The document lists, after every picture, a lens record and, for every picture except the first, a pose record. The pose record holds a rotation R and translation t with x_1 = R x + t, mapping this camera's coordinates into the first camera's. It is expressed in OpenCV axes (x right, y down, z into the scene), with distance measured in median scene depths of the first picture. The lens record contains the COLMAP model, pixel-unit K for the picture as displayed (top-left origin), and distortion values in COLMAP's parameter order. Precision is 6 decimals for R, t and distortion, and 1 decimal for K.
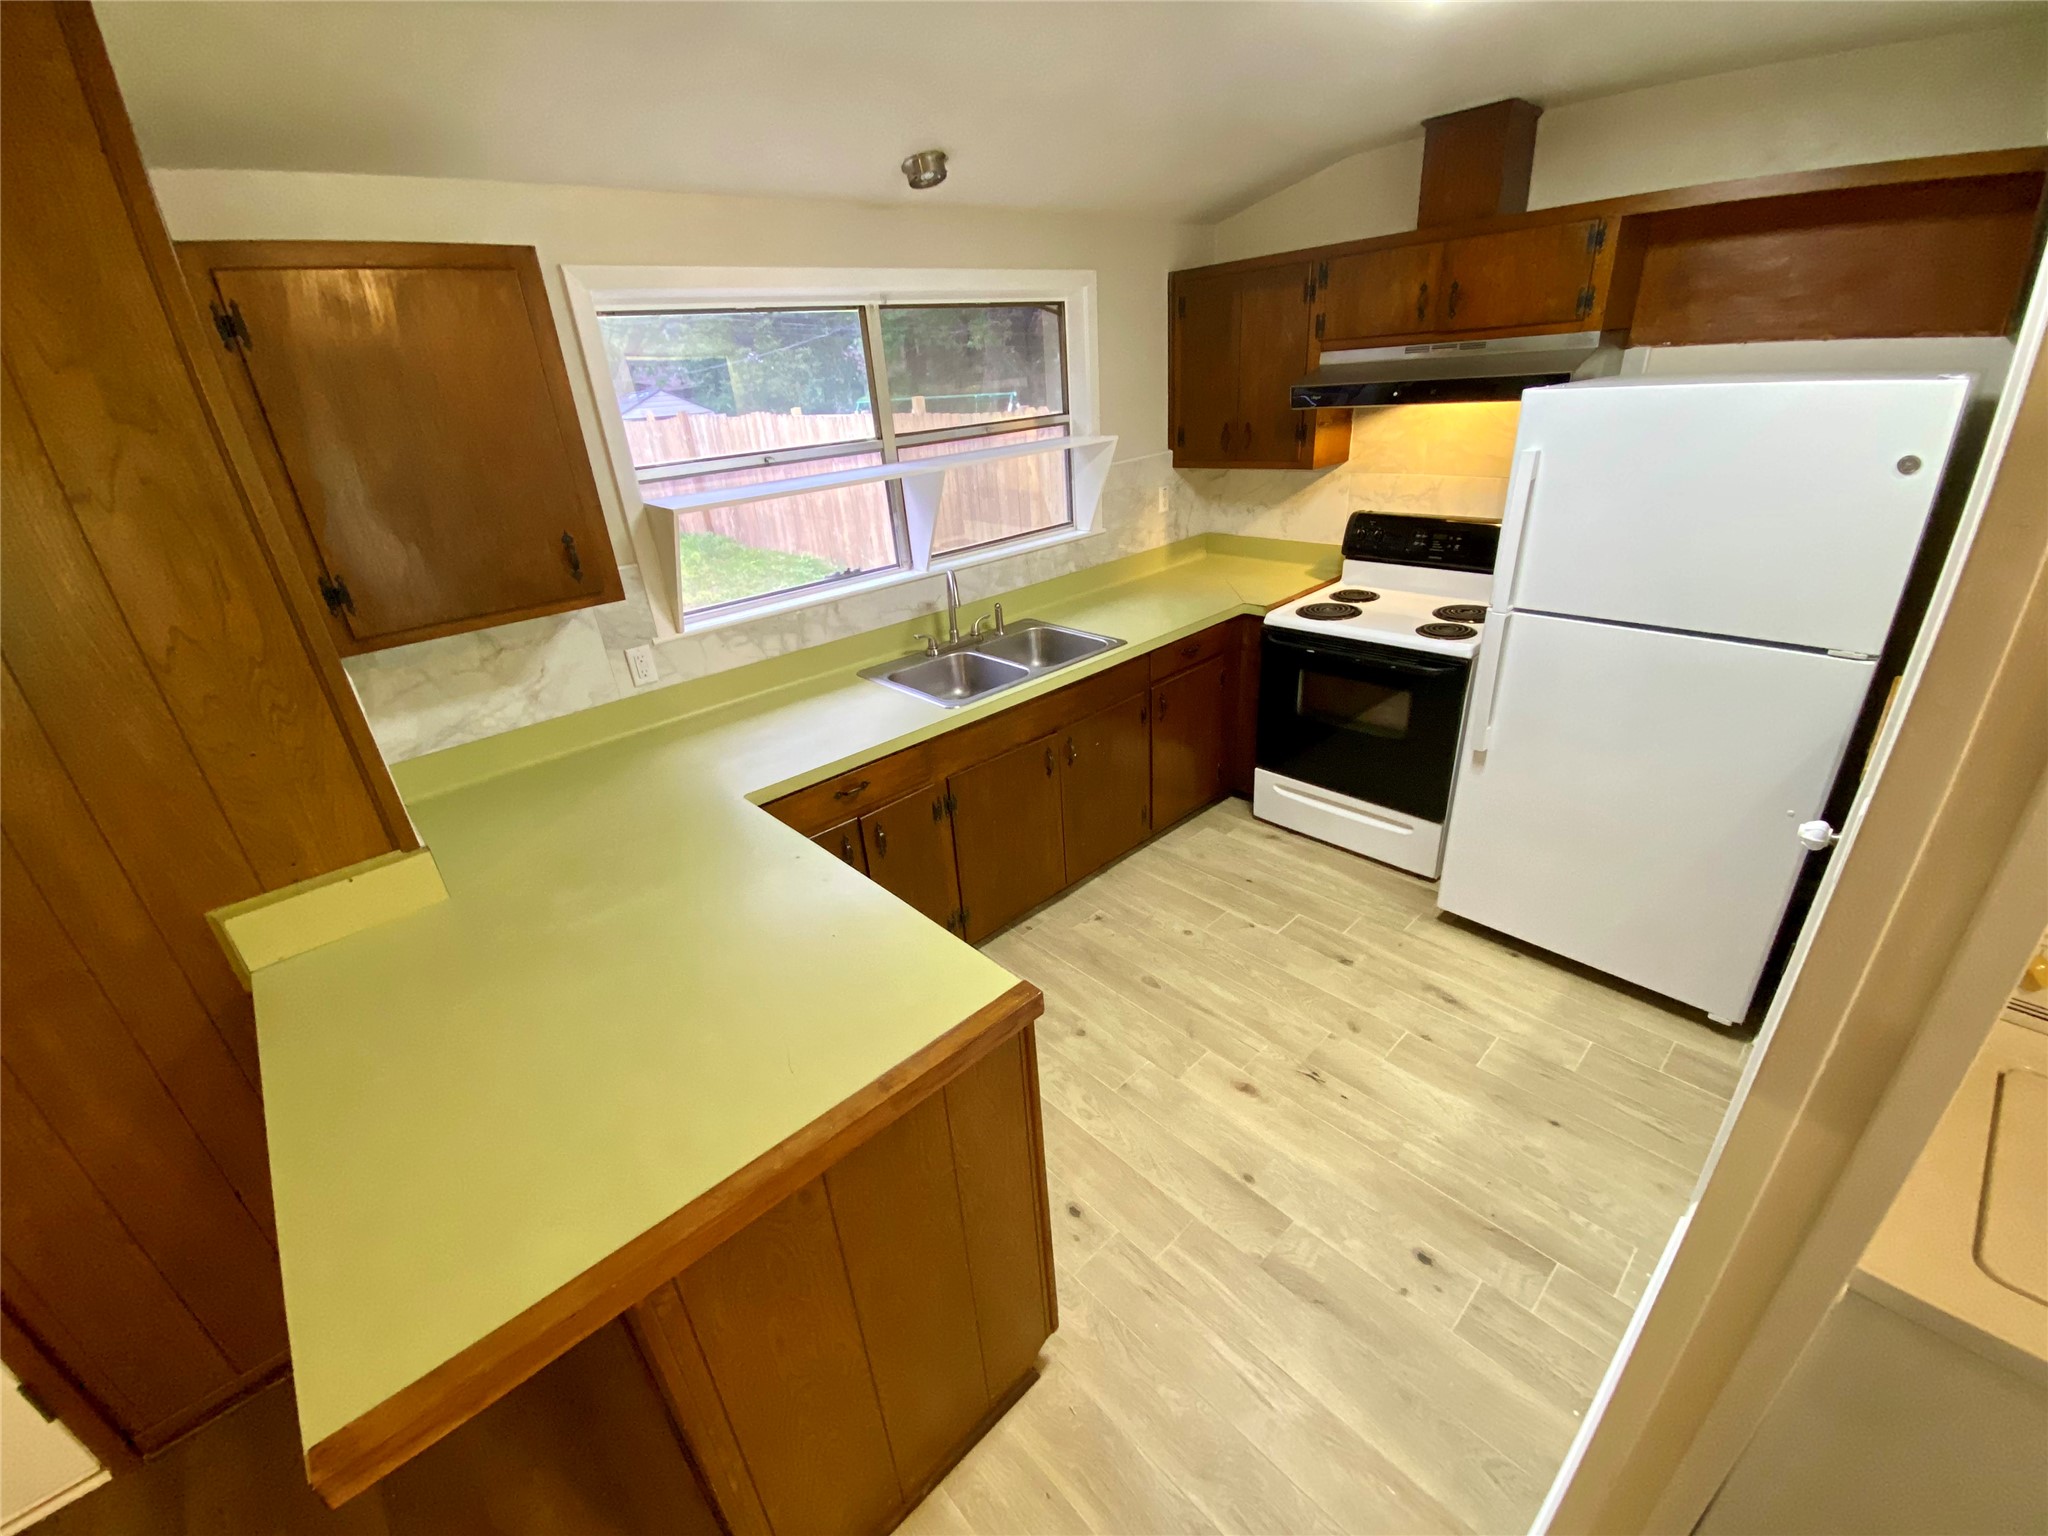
lens RADIAL K [[832.1, 0, 1004.6], [0, 832.1, 768.3], [0, 0, 1]] dist [-0.008913, -0.005725]
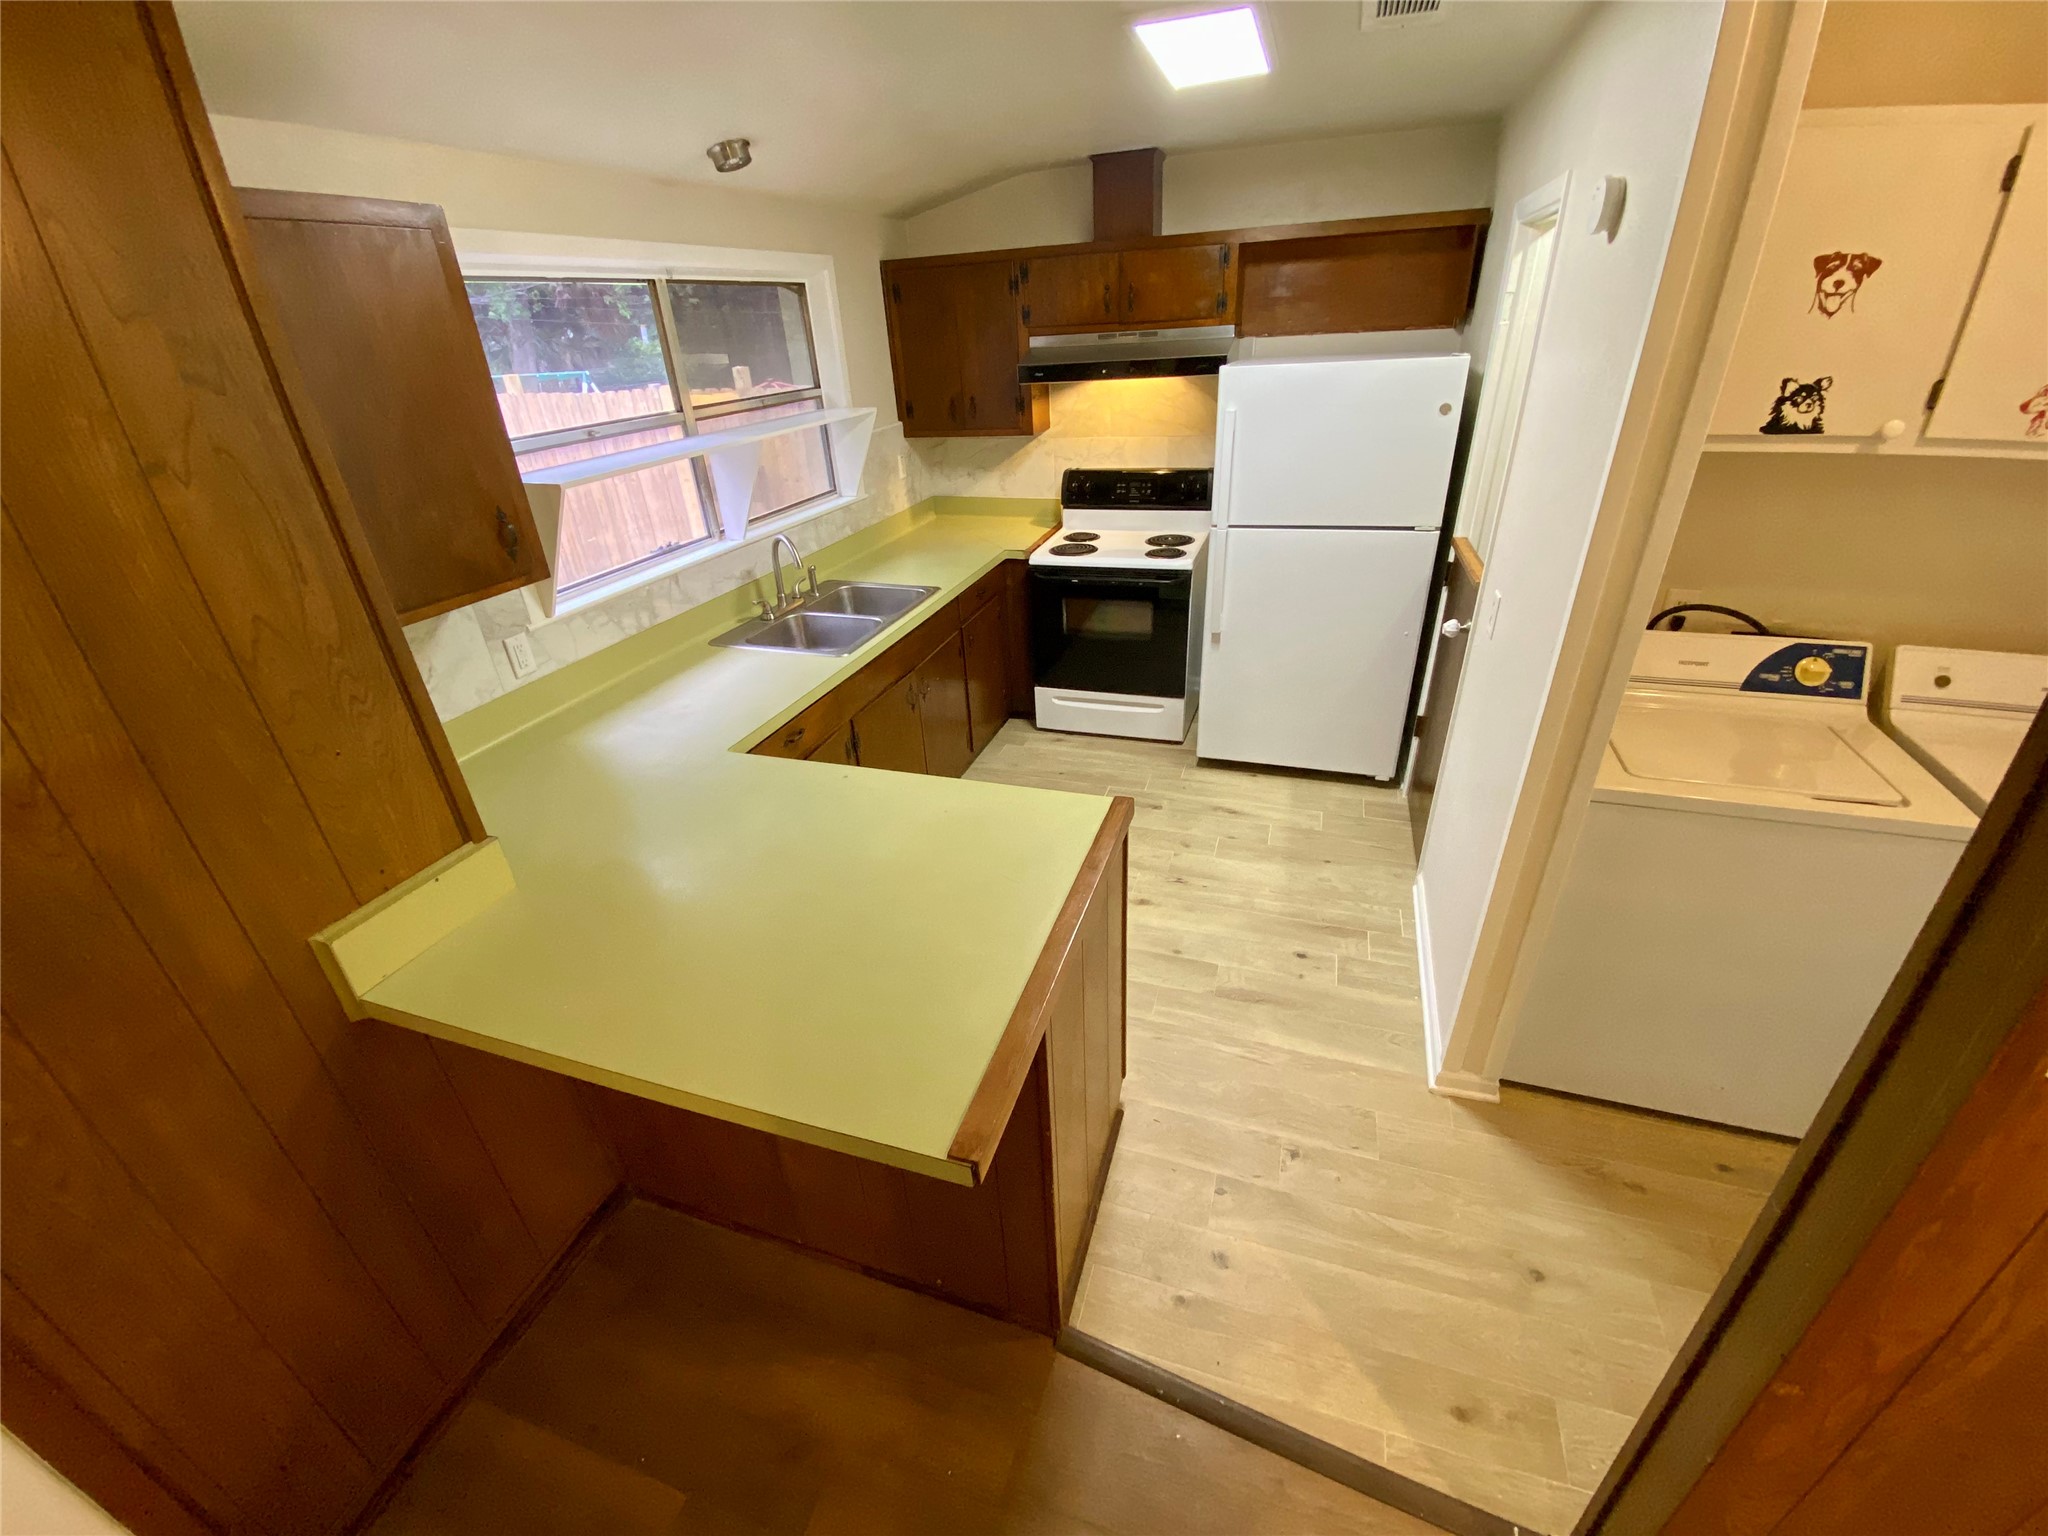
lens RADIAL K [[832.1, 0, 1019.3], [0, 832.1, 766.6], [0, 0, 1]] dist [-0.008913, -0.005725]
pose [[0.875232, -0.199771, 0.440522, -0.342795], [0.191797, 0.979405, 0.063084, 0.044538], [-0.444052, 0.029277, 0.895523, -0.081688]]
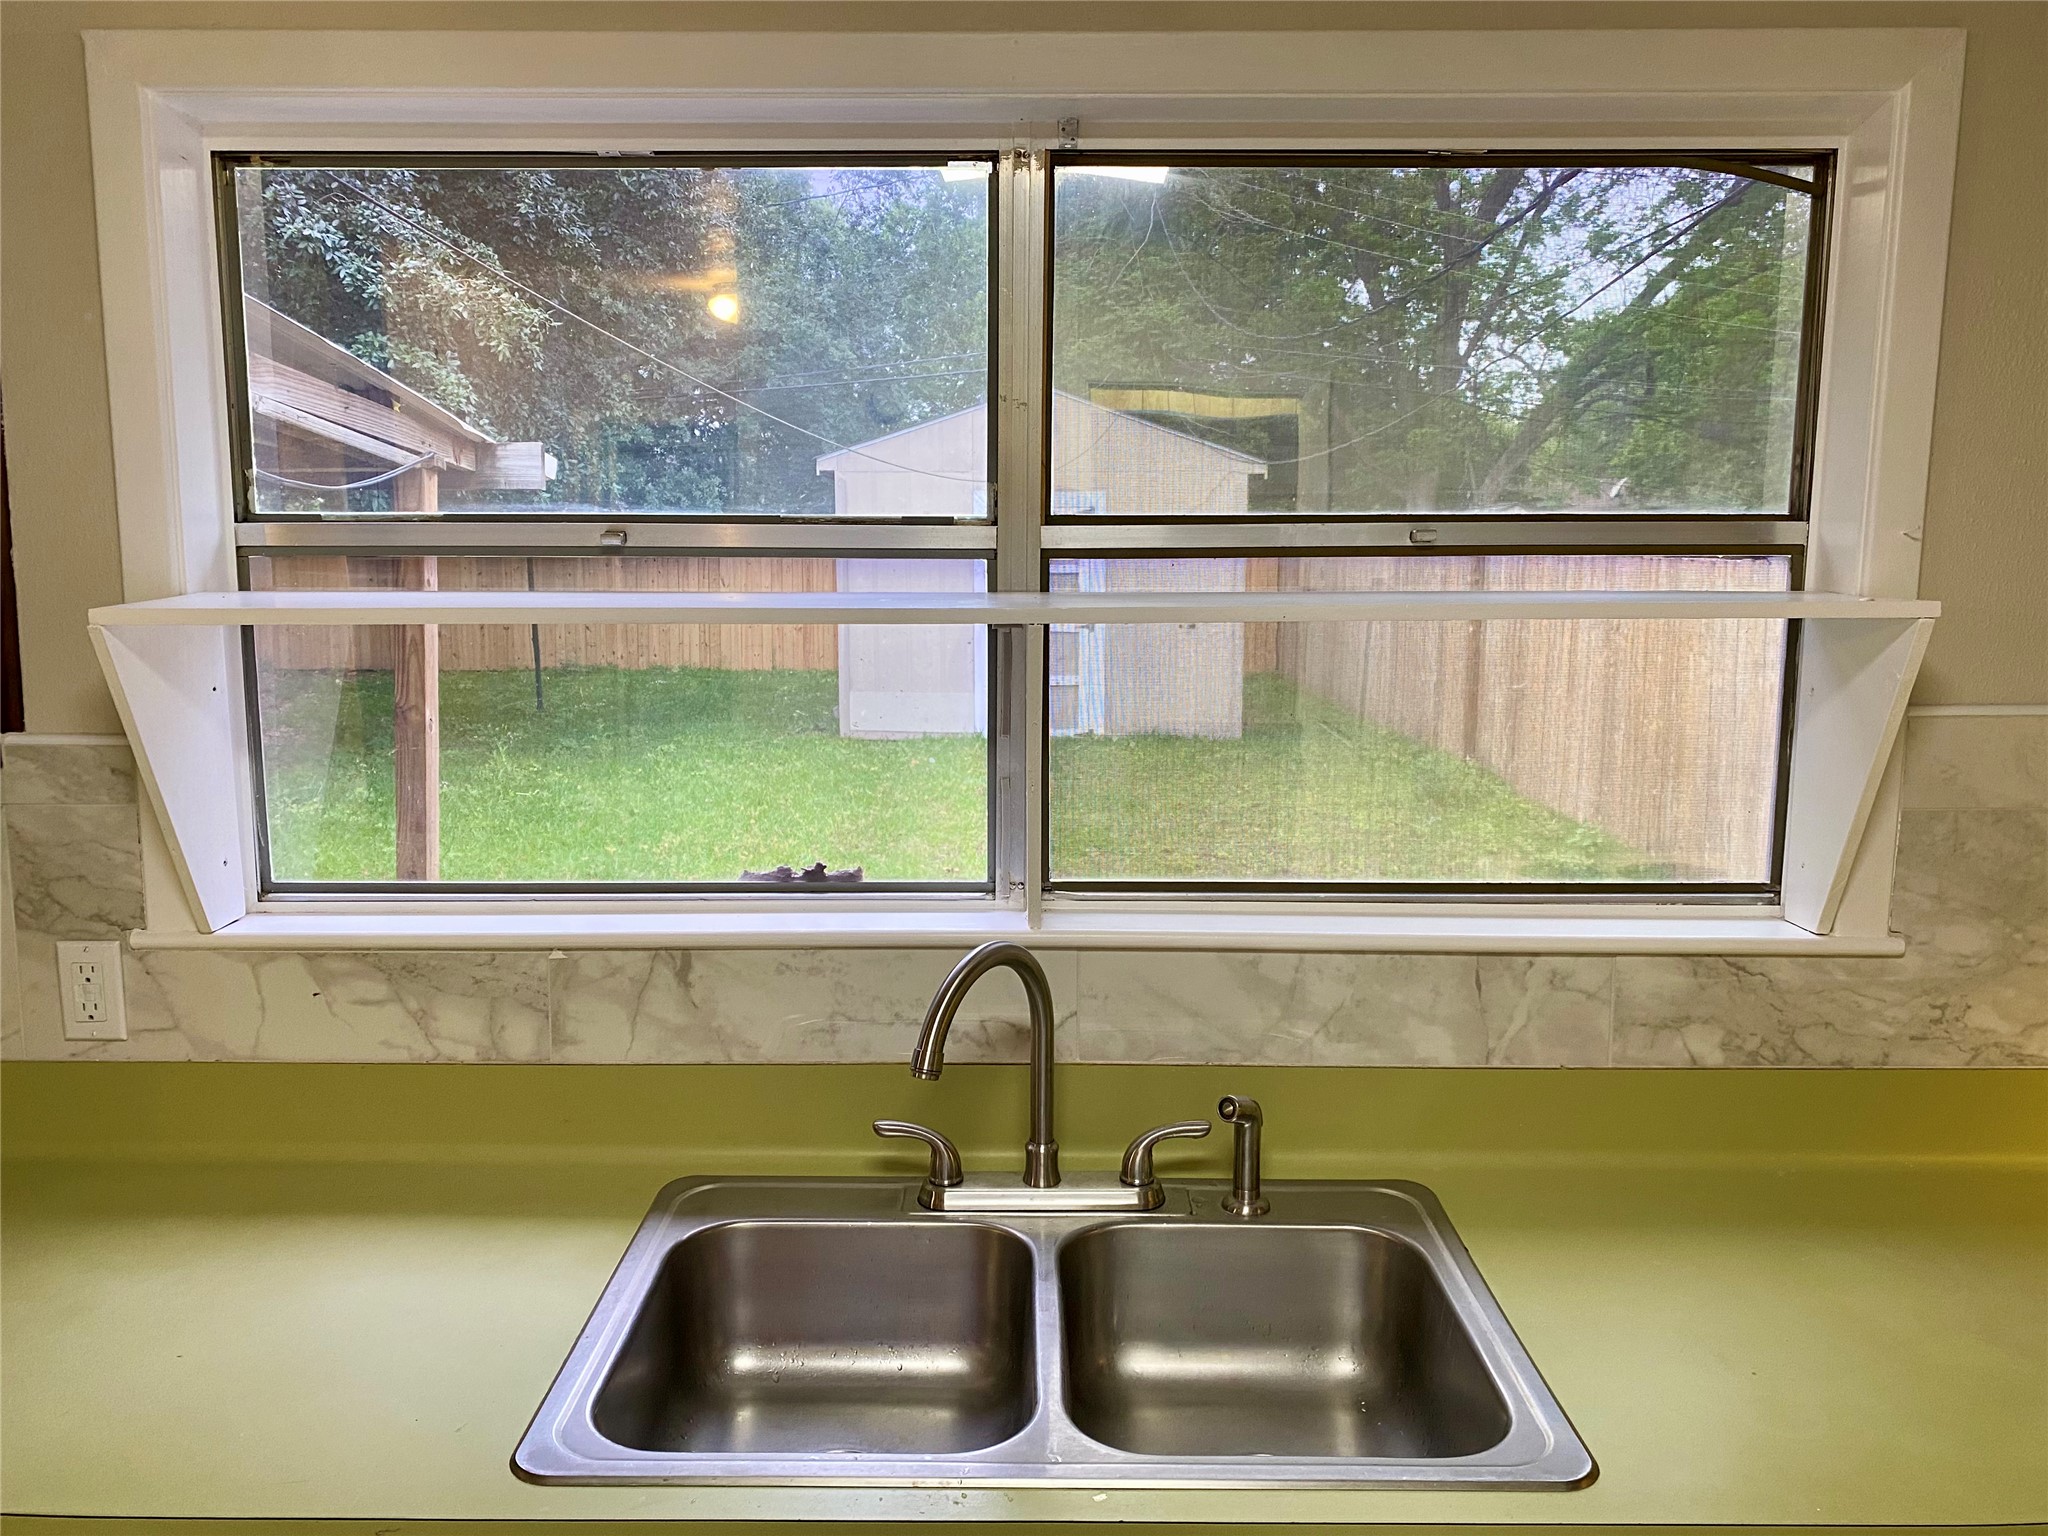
lens RADIAL K [[1566.0, 0, 1018.4], [0, 1566.0, 754.6], [0, 0, 1]] dist [0.003130, -0.001359]
pose [[0.739395, 0.166050, -0.652474, 0.302572], [-0.336683, 0.930426, -0.144748, -0.238482], [0.583044, 0.326703, 0.743858, 0.610135]]
